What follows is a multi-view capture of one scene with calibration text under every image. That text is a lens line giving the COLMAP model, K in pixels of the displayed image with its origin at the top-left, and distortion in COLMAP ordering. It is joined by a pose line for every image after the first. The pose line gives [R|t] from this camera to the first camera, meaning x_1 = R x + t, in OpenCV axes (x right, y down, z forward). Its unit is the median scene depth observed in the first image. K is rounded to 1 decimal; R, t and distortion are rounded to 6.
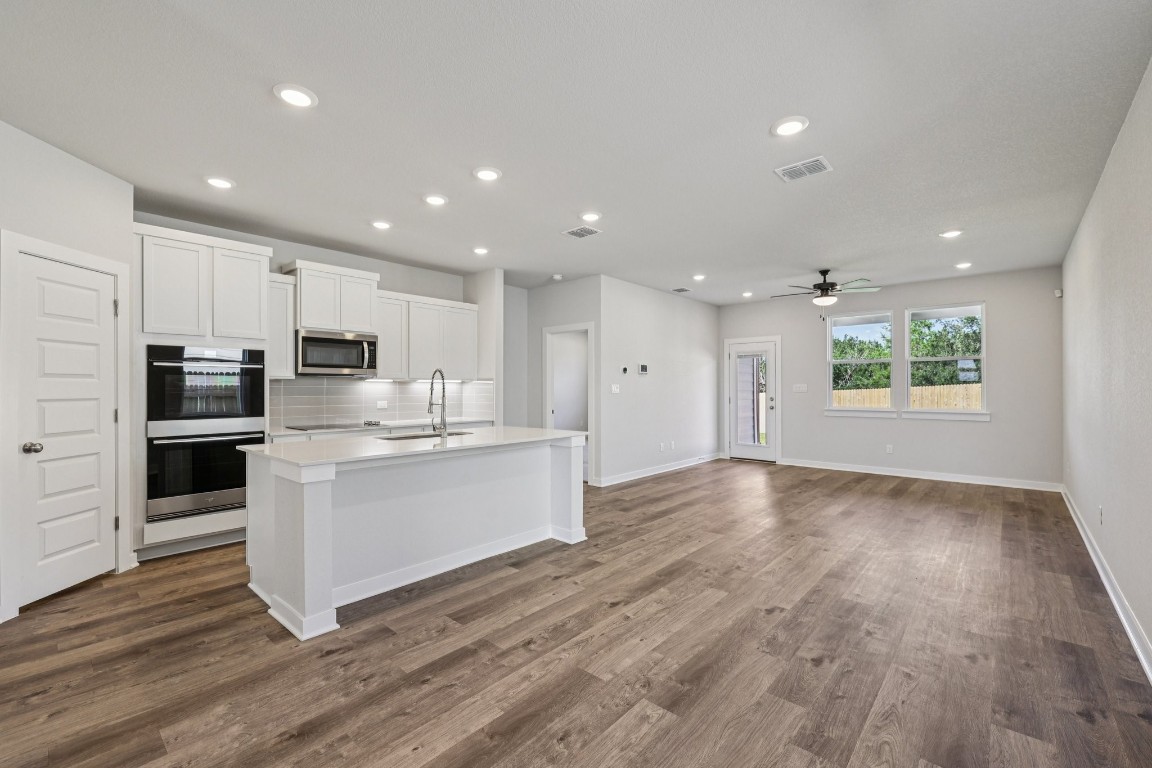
lens RADIAL K [[430.1, 0, 618.4], [0, 430.1, 386.0], [0, 0, 1]] dist [0.002129, 0.000194]
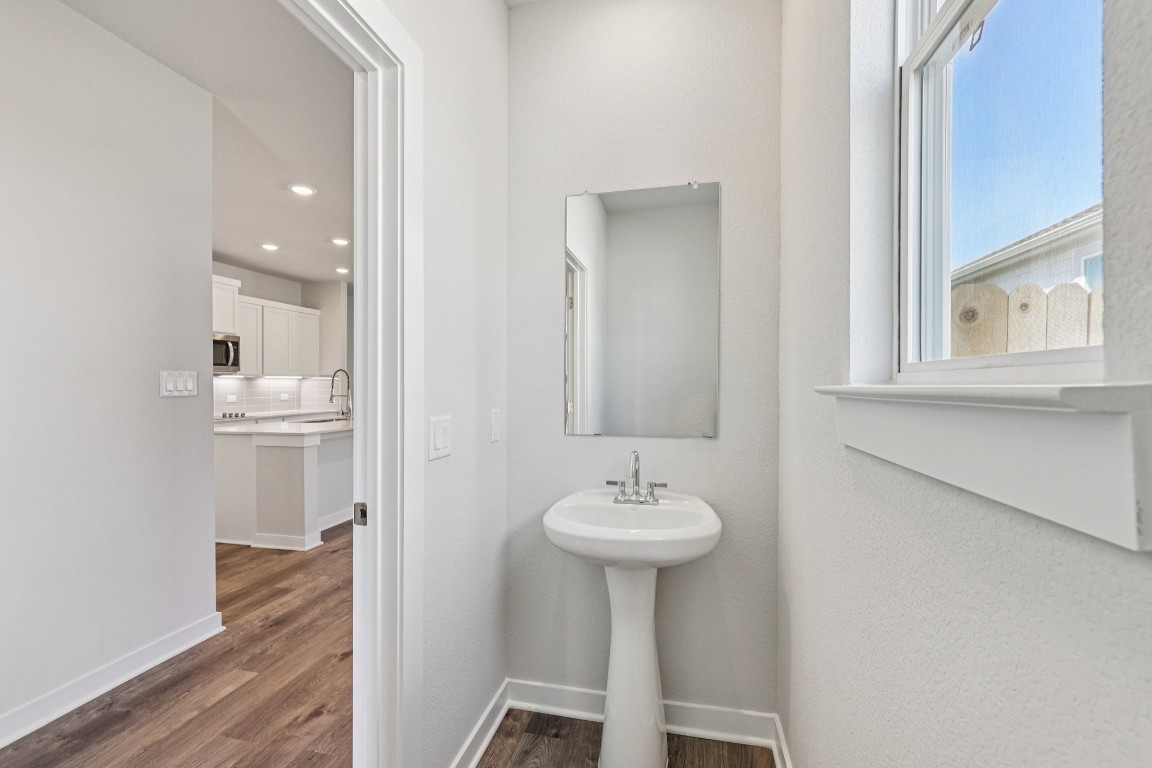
lens RADIAL K [[468.8, 0, 576.0], [0, 468.8, 384.0], [0, 0, 1]] dist [0.004832, -0.000044]
pose [[0.884405, 0.000627, 0.466720, -0.337705], [-0.003559, 0.999979, 0.005401, -0.003589], [-0.466707, -0.006438, 0.884389, -0.455459]]
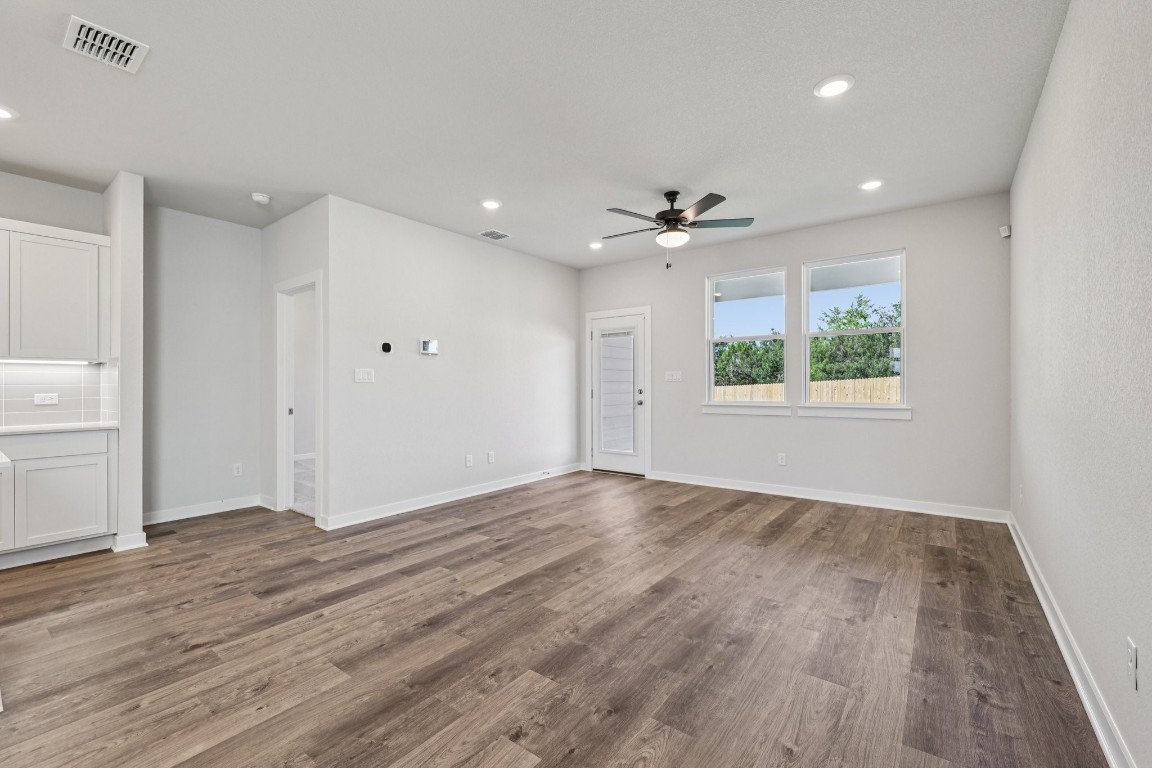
lens RADIAL K [[468.8, 0, 576.0], [0, 468.8, 384.0], [0, 0, 1]] dist [0.004832, -0.000044]
pose [[0.997361, -0.004015, 0.072486, 0.286812], [0.003467, 0.999964, 0.007681, 0.017205], [-0.072514, -0.007409, 0.997340, 0.302154]]
